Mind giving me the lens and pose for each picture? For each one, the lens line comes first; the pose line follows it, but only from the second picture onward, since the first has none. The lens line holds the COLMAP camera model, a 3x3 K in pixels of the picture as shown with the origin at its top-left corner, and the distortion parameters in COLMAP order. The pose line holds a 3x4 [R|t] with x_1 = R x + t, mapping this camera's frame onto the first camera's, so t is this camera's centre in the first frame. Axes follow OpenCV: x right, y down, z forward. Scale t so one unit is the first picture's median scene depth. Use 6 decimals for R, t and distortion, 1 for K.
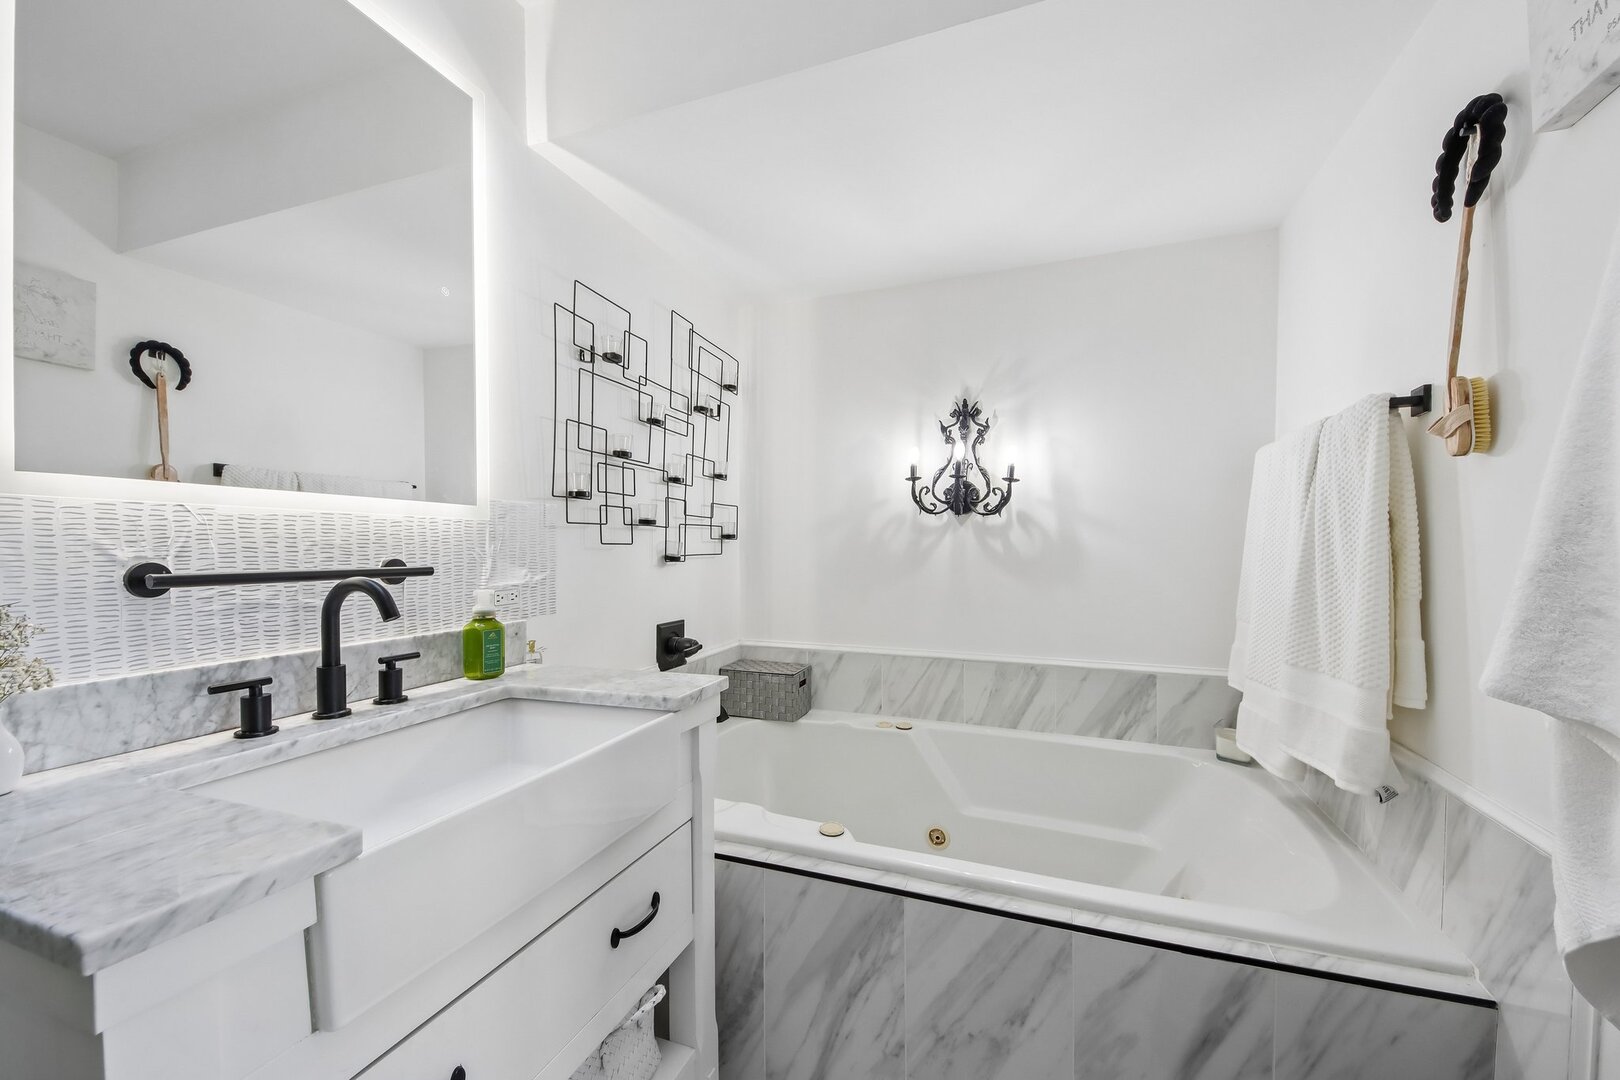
lens RADIAL K [[632.0, 0, 812.1], [0, 632.0, 554.9], [0, 0, 1]] dist [0.033810, -0.001571]
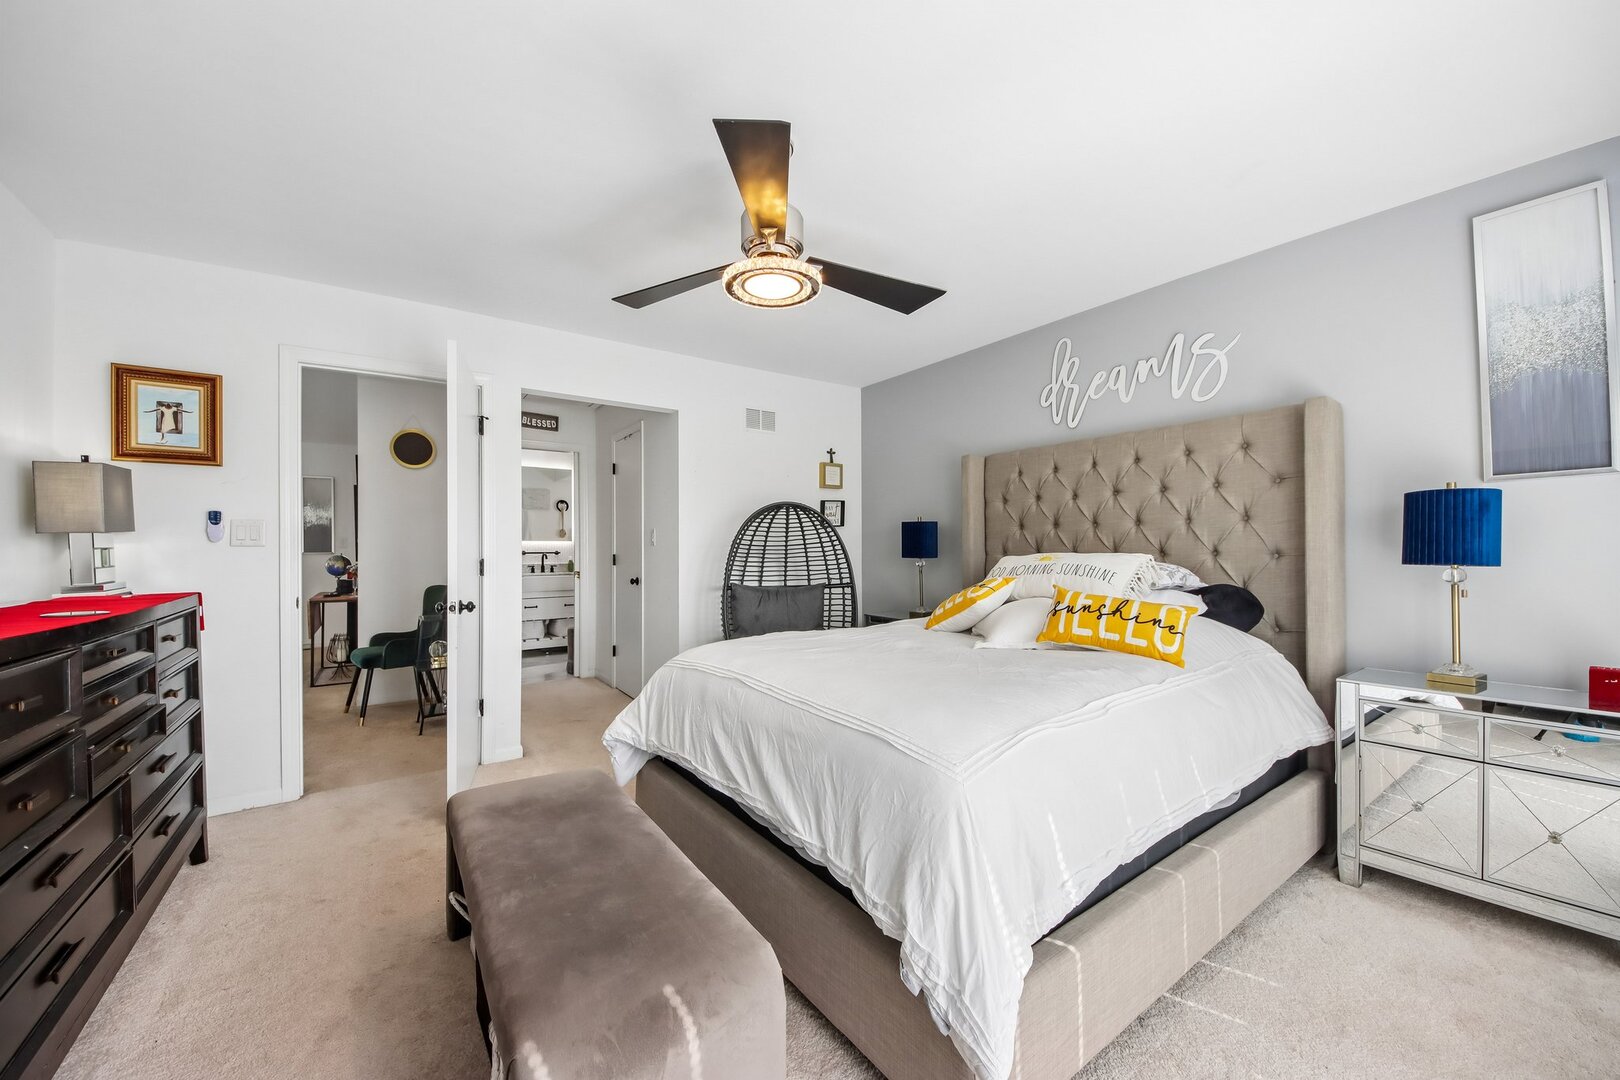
lens RADIAL K [[632.0, 0, 807.1], [0, 632.0, 549.4], [0, 0, 1]] dist [0.033810, -0.001571]
pose [[0.819542, -0.007334, -0.572972, 3.379738], [-0.001872, 0.999878, -0.015476, 0.057479], [0.573016, 0.013756, 0.819429, -1.838959]]
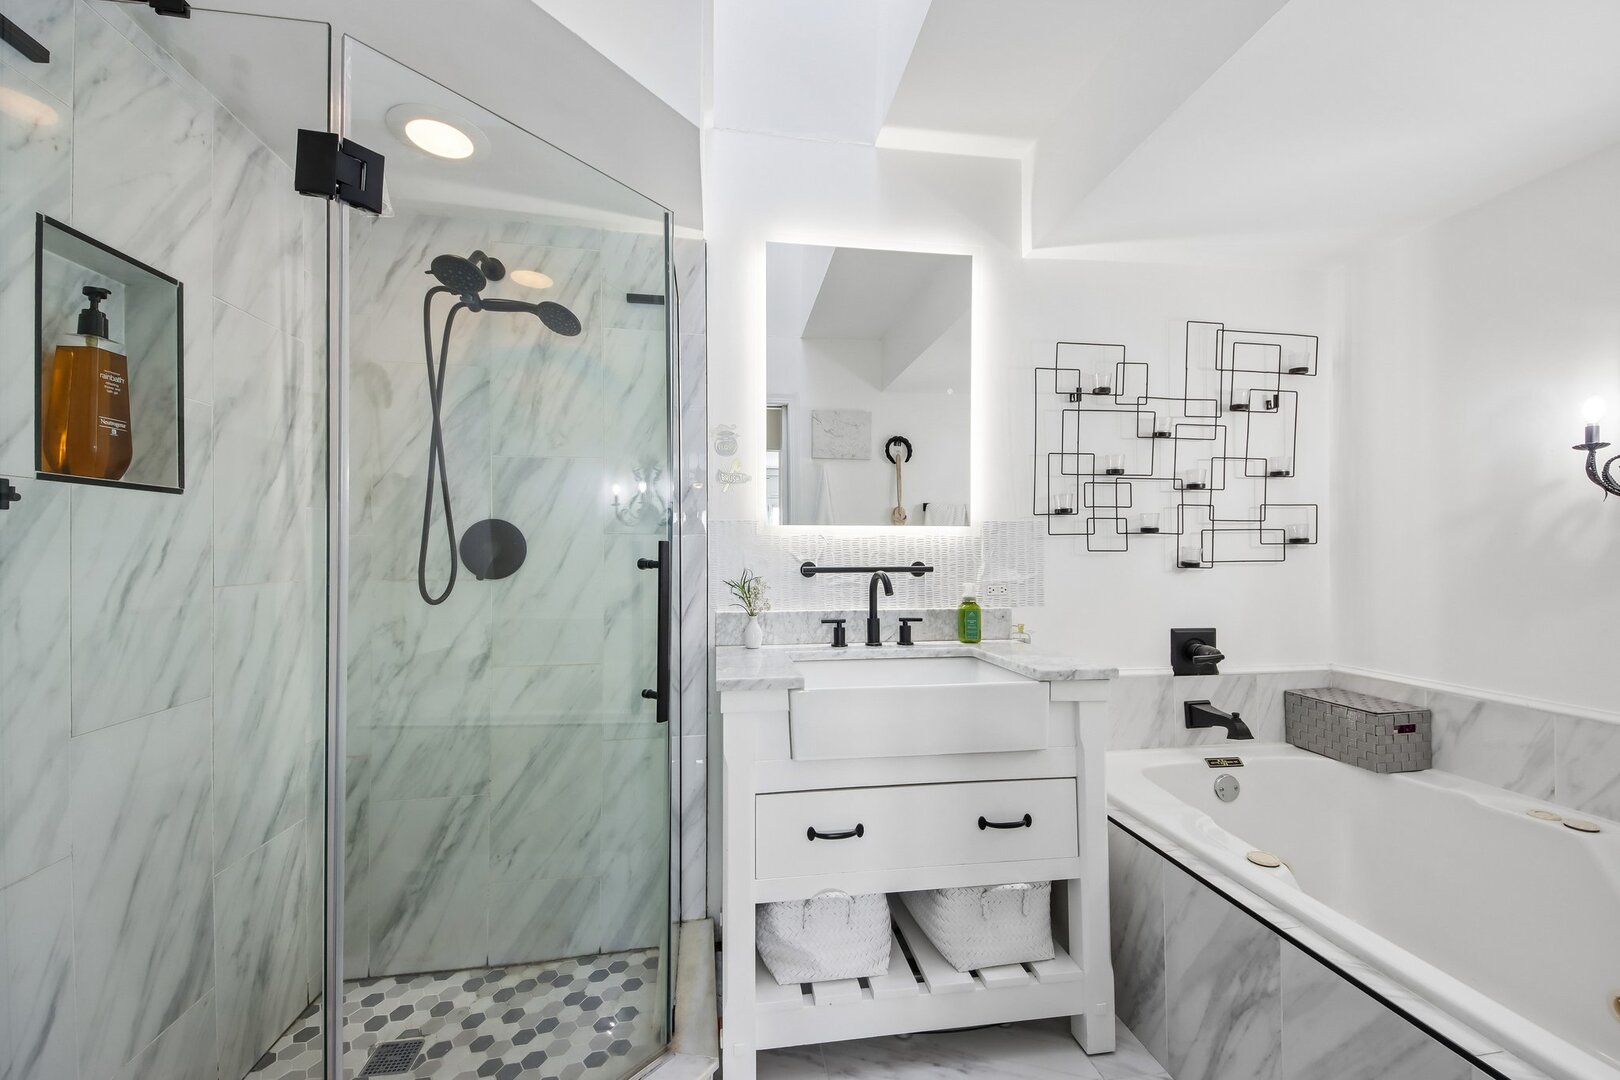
lens RADIAL K [[632.0, 0, 807.2], [0, 632.0, 544.6], [0, 0, 1]] dist [0.033810, -0.001571]
pose [[0.493468, -0.017071, -0.869596, 0.442006], [-0.006259, 0.999712, -0.023178, 0.001653], [0.869741, 0.016880, 0.493219, -0.039884]]
